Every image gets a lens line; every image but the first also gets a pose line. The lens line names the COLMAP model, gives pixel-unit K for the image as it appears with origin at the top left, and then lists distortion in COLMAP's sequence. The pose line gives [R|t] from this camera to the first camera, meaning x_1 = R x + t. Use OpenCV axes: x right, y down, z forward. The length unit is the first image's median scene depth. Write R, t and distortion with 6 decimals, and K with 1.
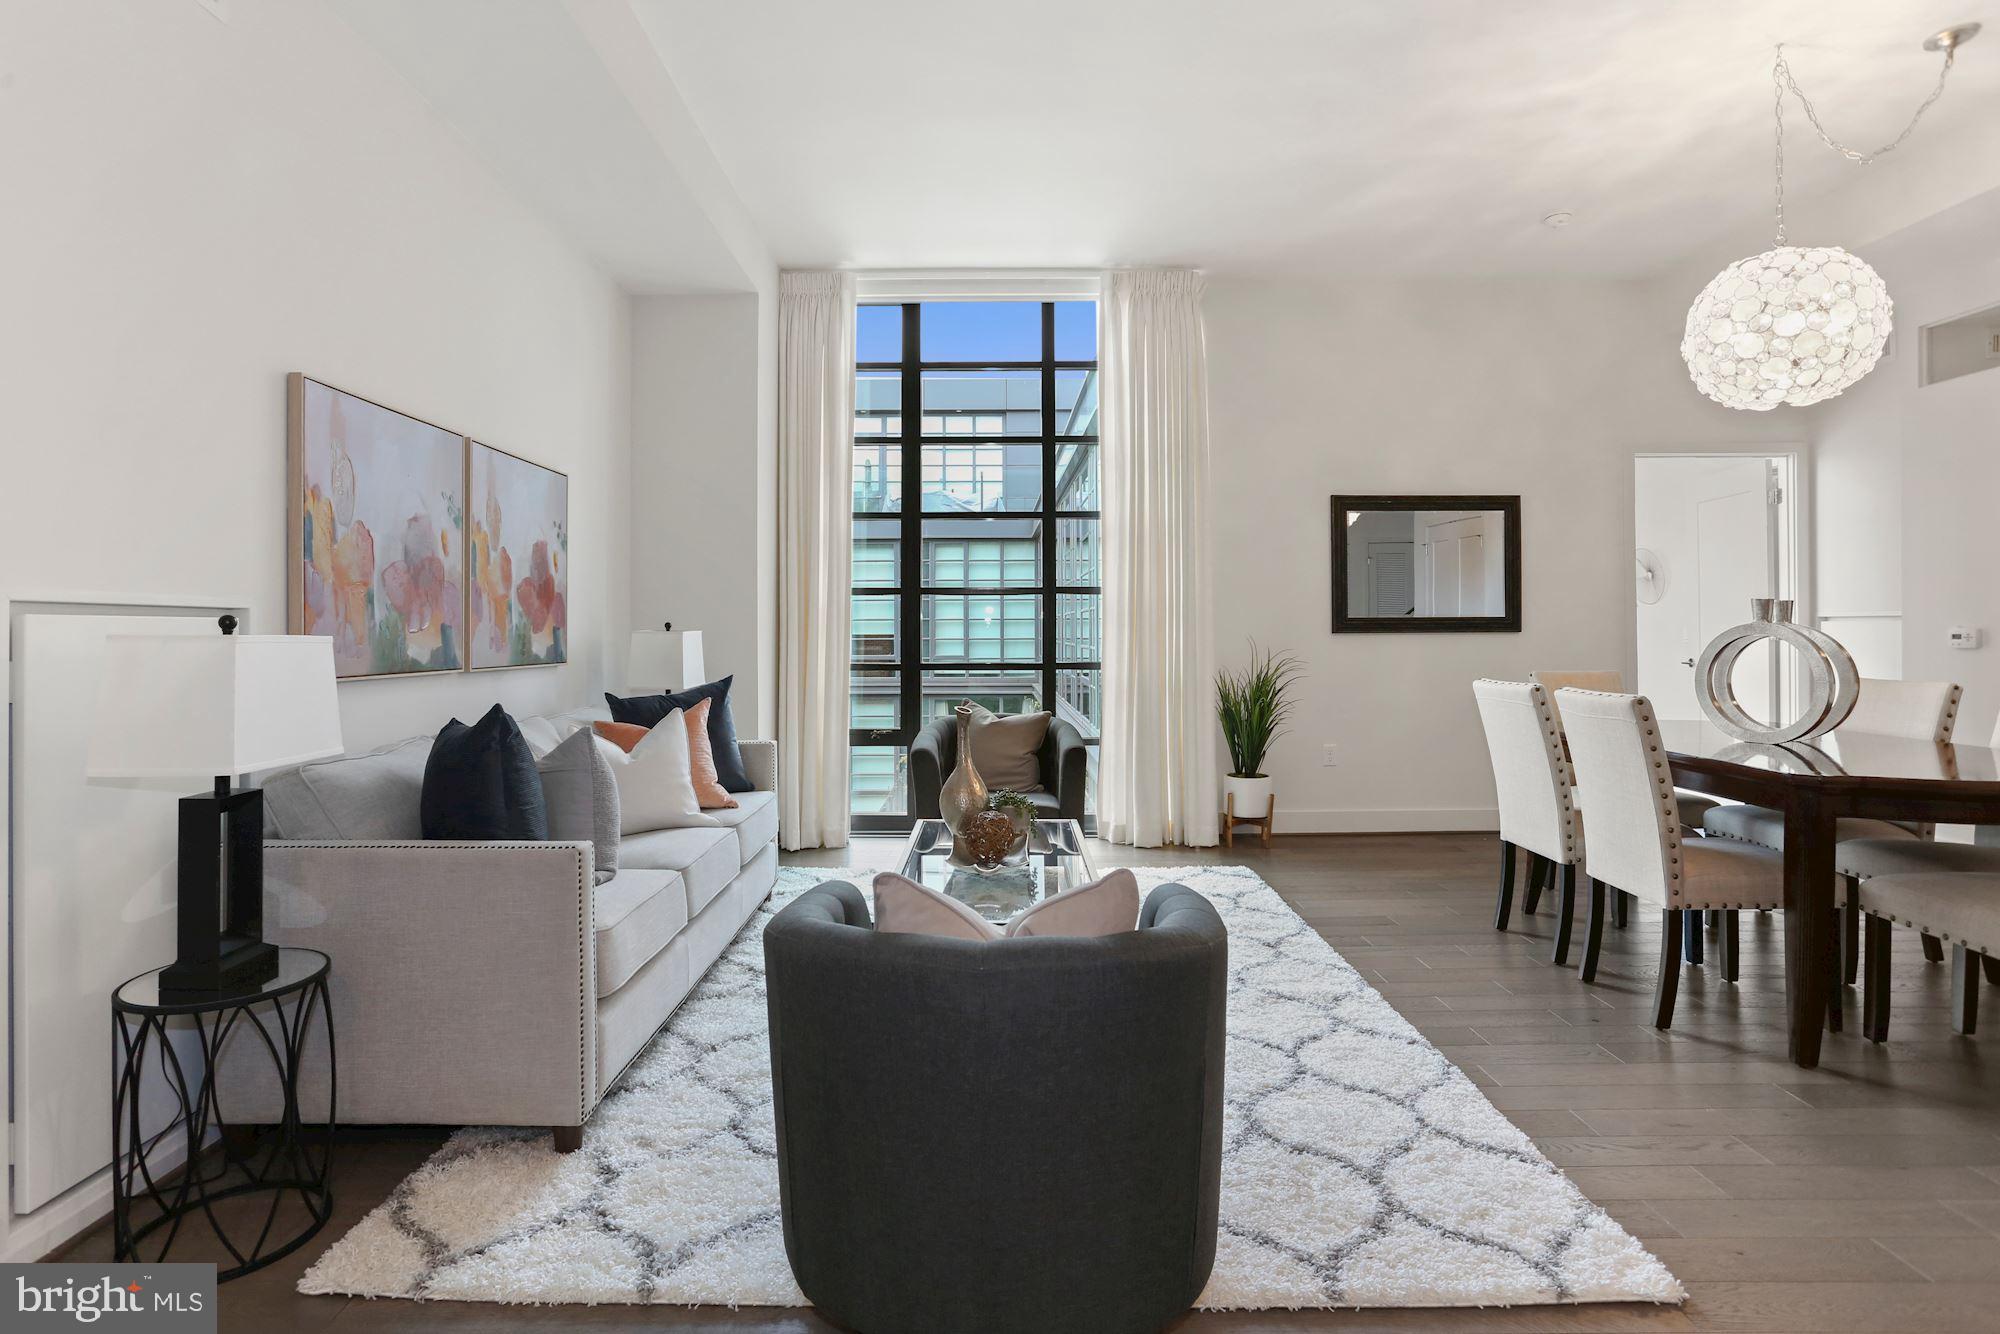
lens RADIAL K [[1021.8, 0, 981.0], [0, 1021.8, 622.2], [0, 0, 1]] dist [-0.021126, 0.013256]
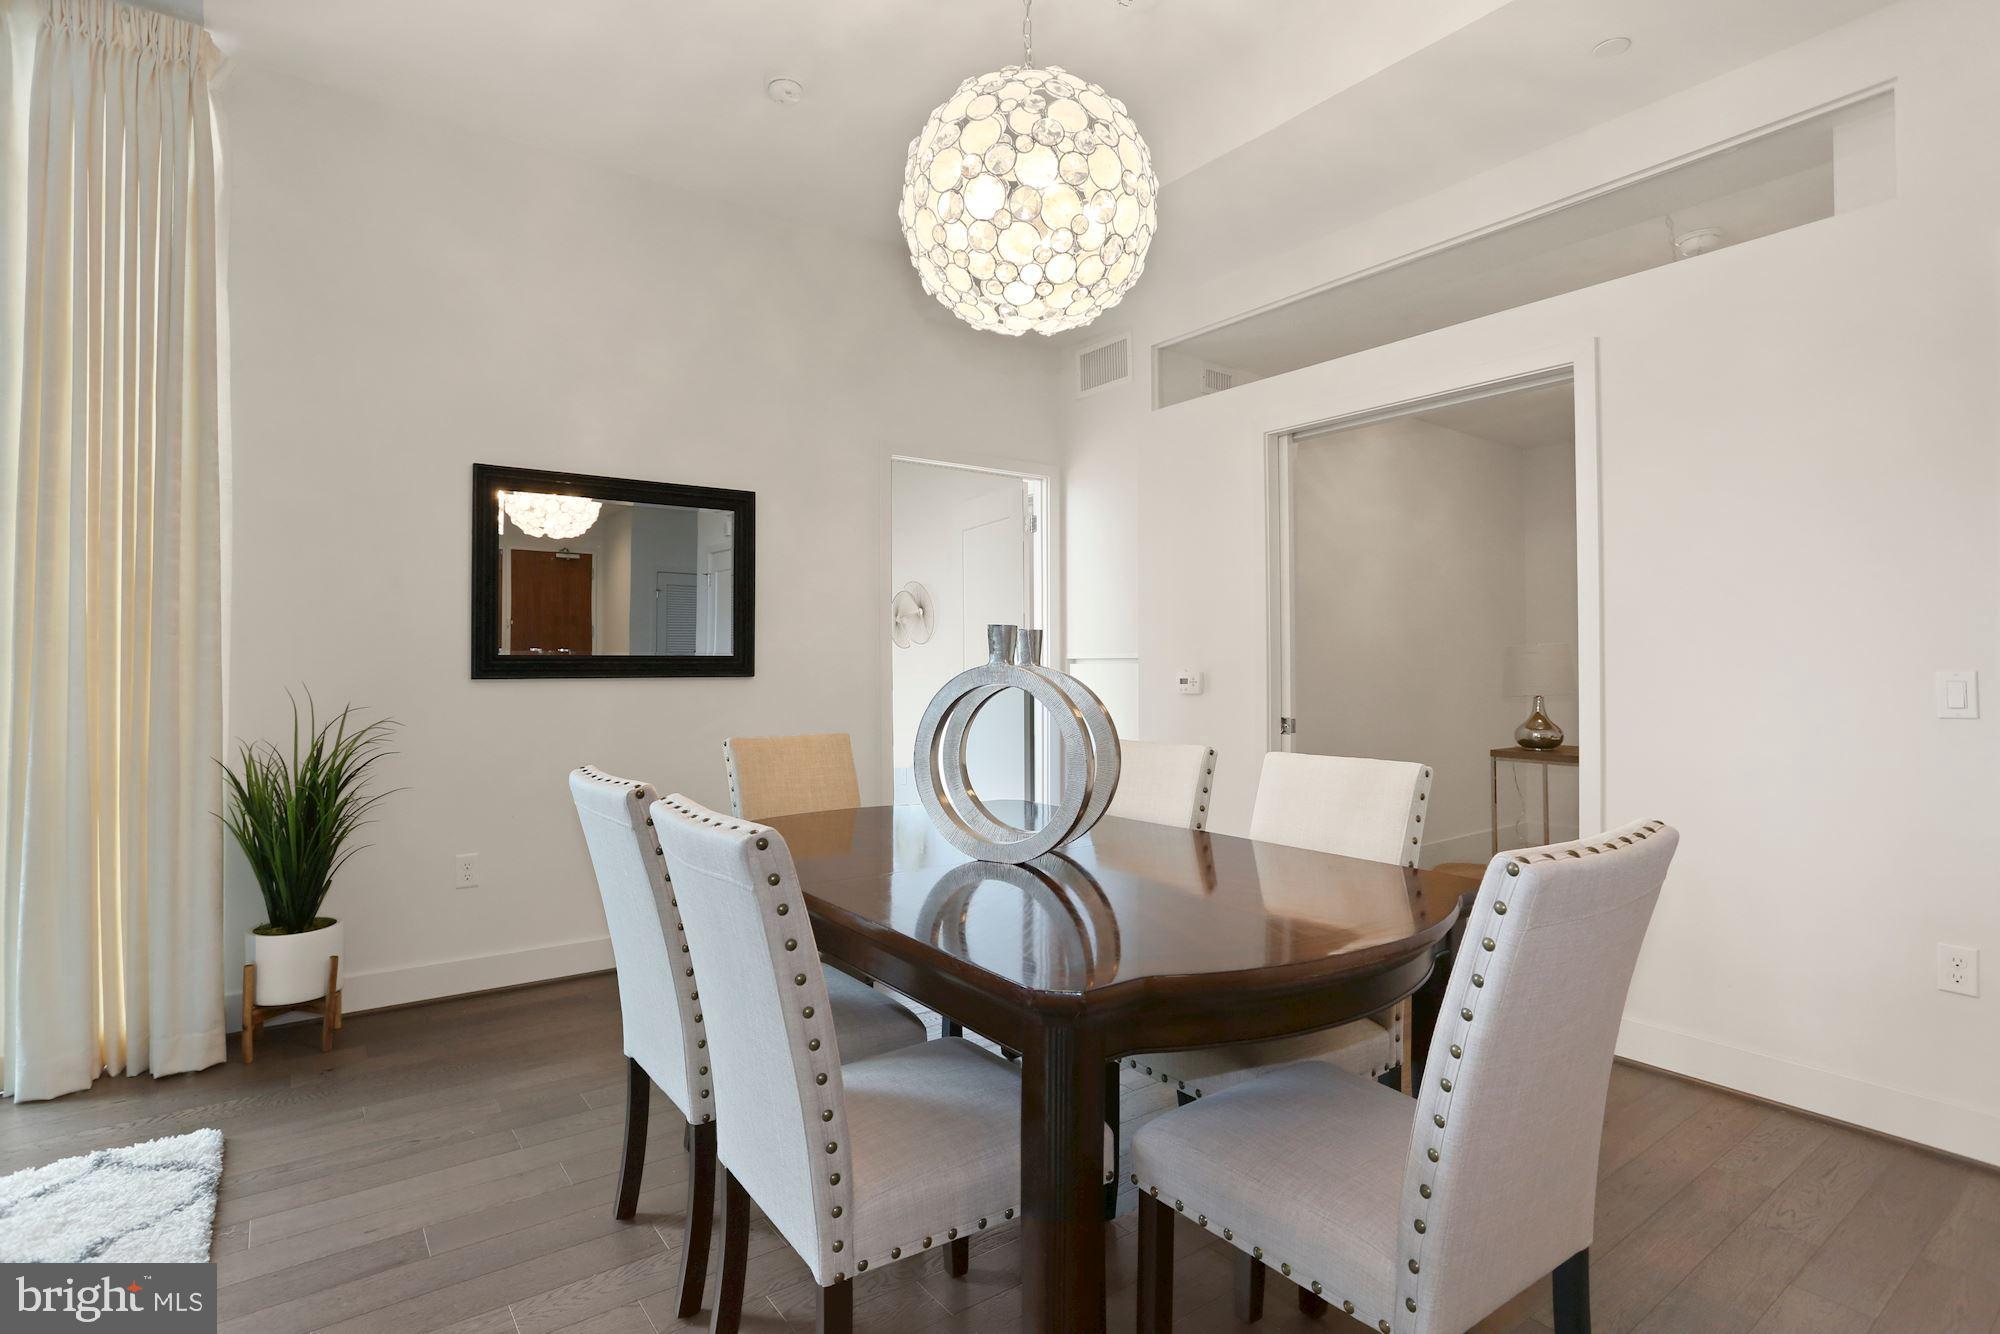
lens RADIAL K [[1021.8, 0, 994.4], [0, 1021.8, 646.3], [0, 0, 1]] dist [-0.021126, 0.013256]
pose [[0.811709, 0.014940, 0.583870, 0.249702], [-0.005393, 0.999822, -0.018085, 0.000267], [-0.584037, 0.011531, 0.811645, 0.308298]]
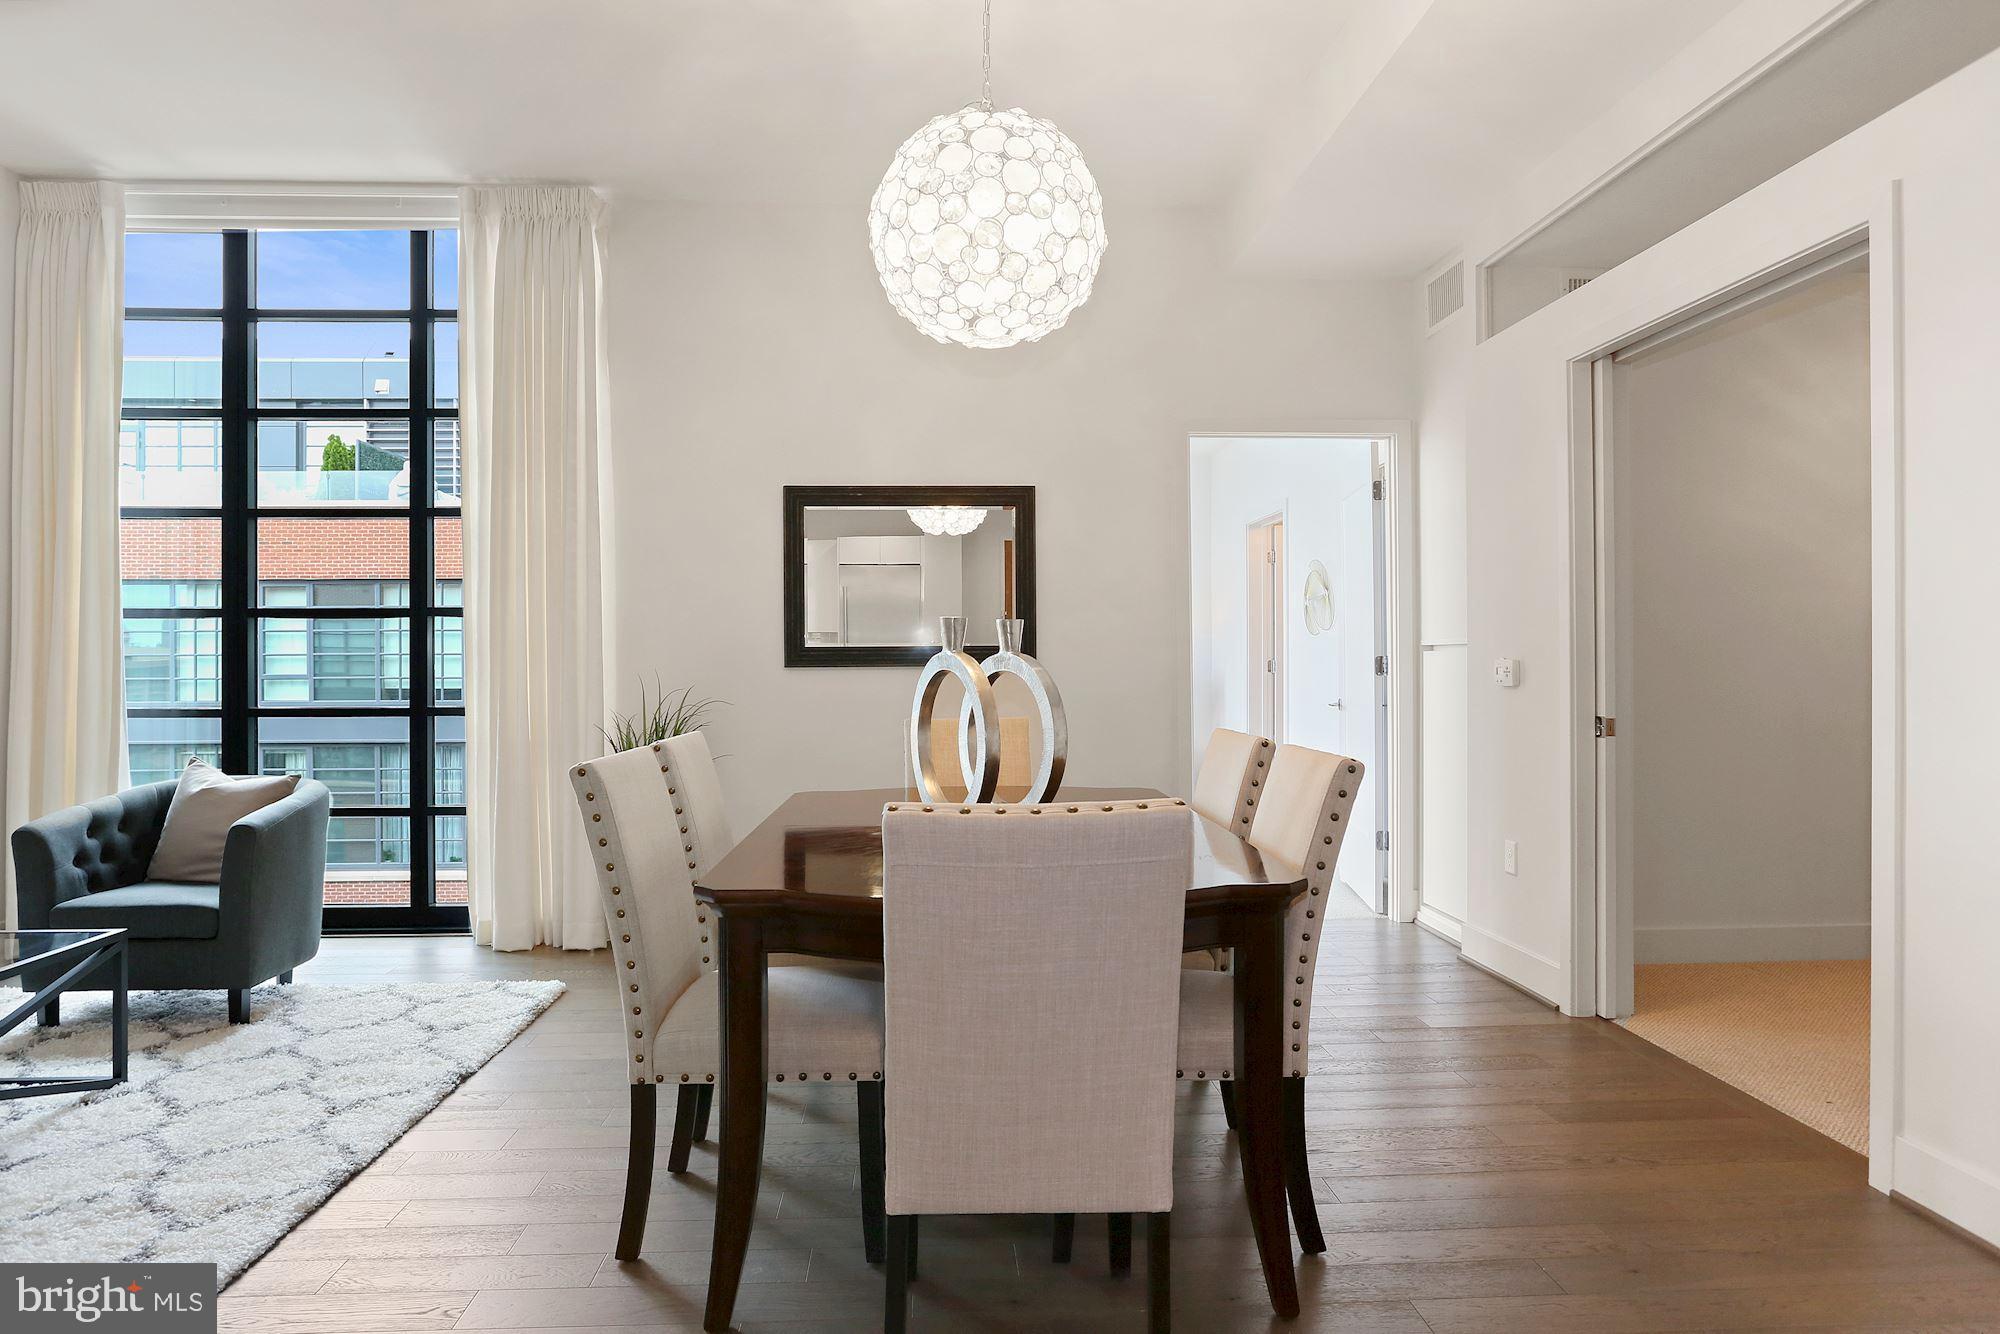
lens RADIAL K [[1190.5, 0, 964.1], [0, 1190.5, 662.9], [0, 0, 1]] dist [-0.008043, 0.007247]
pose [[0.999305, -0.002167, 0.037211, 0.466247], [0.001920, 0.999976, 0.006685, 0.001241], [-0.037225, -0.006609, 0.999285, 0.111483]]
